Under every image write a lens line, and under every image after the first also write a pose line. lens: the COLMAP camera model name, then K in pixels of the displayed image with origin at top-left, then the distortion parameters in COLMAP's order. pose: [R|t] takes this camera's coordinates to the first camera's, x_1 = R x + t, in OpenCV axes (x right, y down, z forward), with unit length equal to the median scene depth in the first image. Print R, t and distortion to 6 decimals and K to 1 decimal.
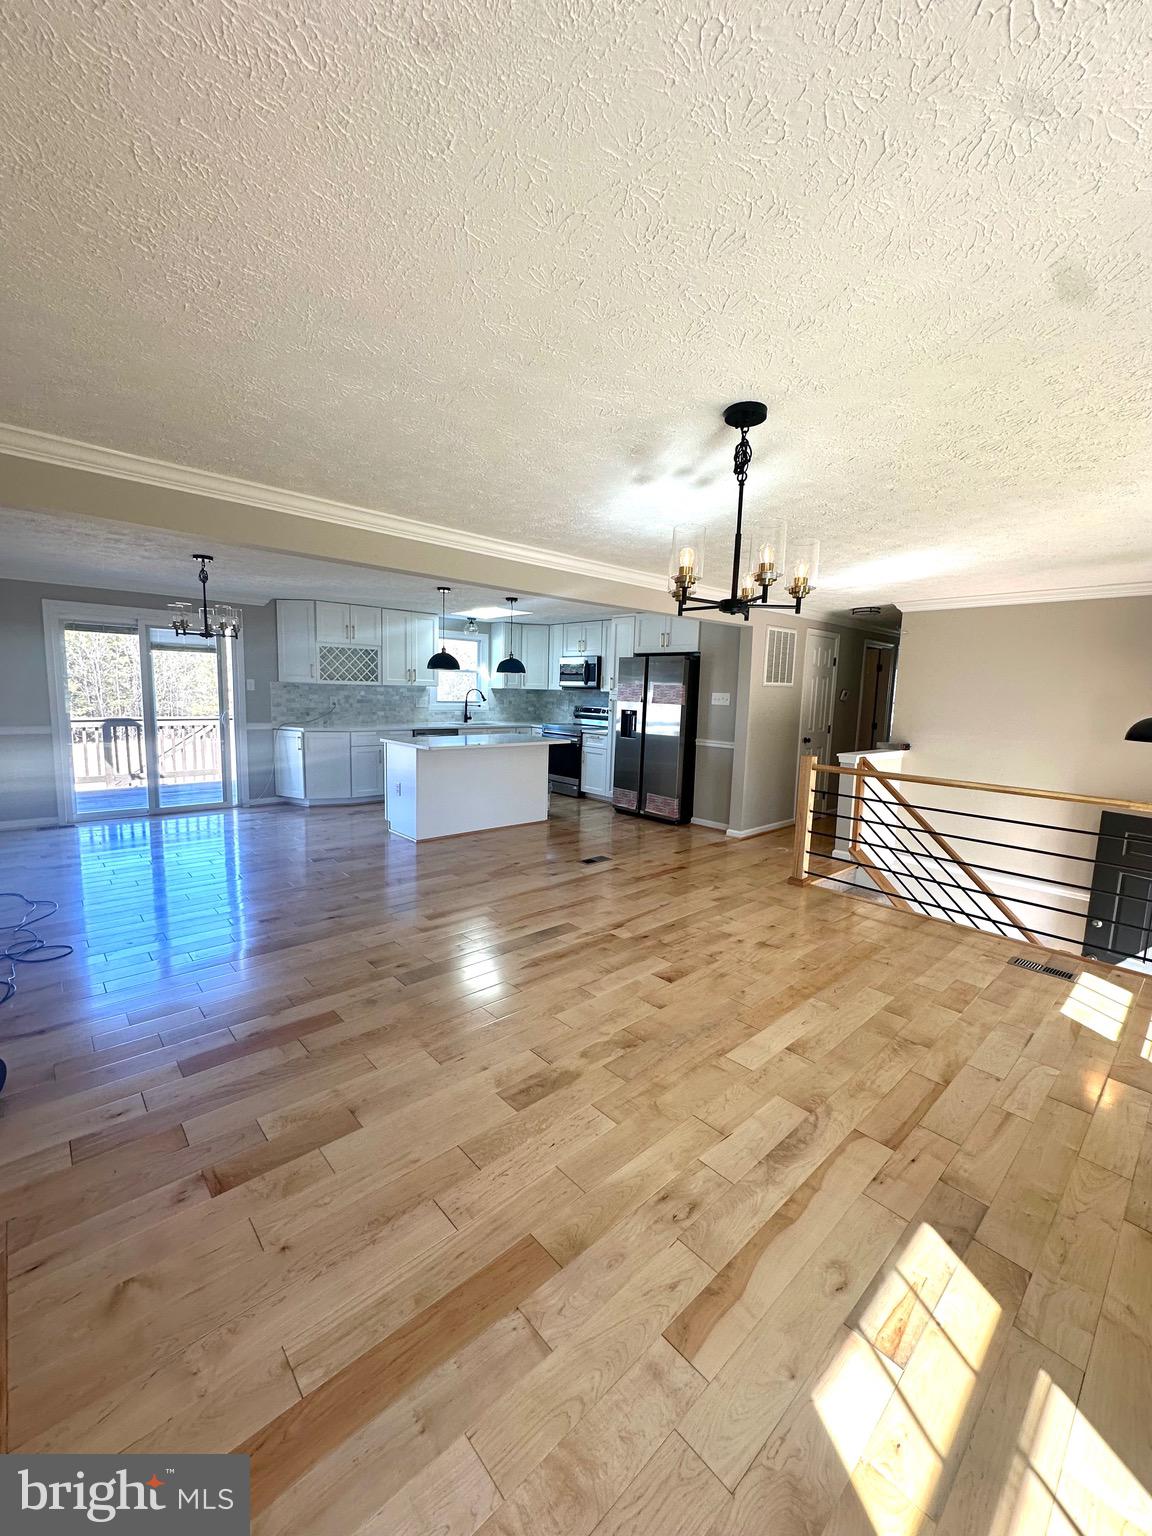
lens RADIAL K [[609.9, 0, 579.2], [0, 609.9, 766.1], [0, 0, 1]] dist [-0.003946, 0.000355]
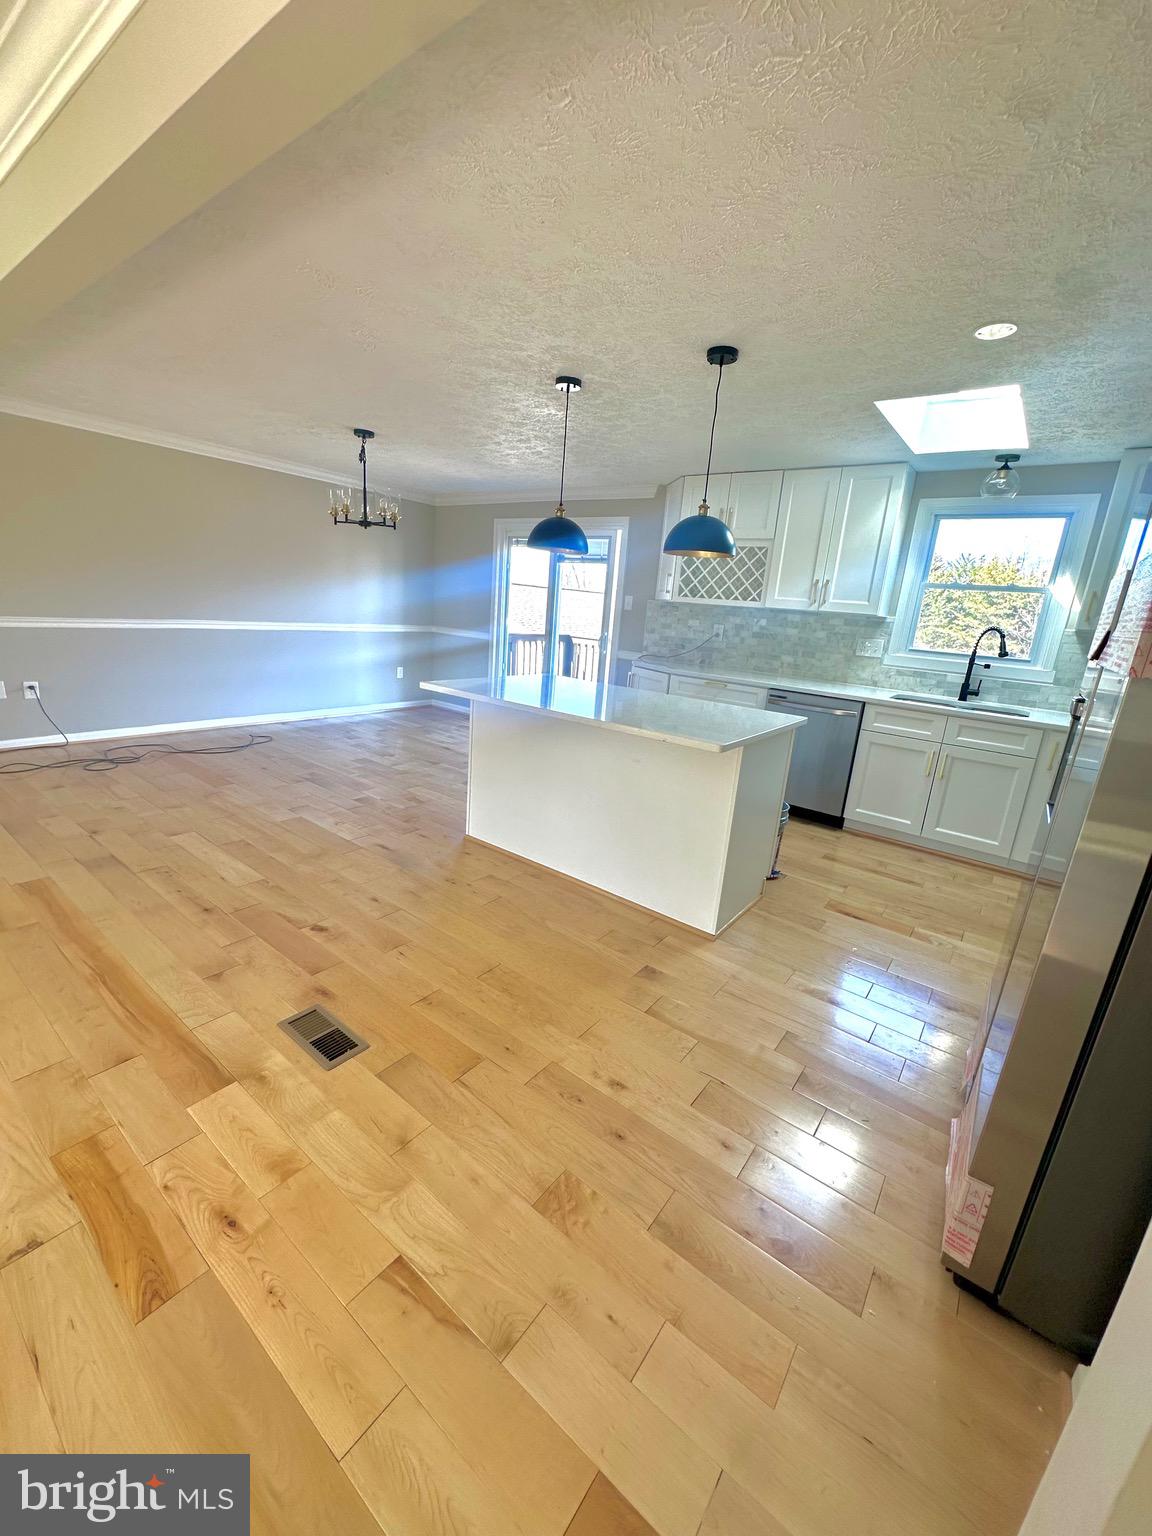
lens RADIAL K [[609.9, 0, 579.2], [0, 609.9, 766.1], [0, 0, 1]] dist [-0.003946, 0.000355]
pose [[0.177804, 0.241616, -0.953943, 0.381864], [-0.192548, 0.959194, 0.207057, -0.111496], [0.965045, 0.146864, 0.217071, 1.099206]]
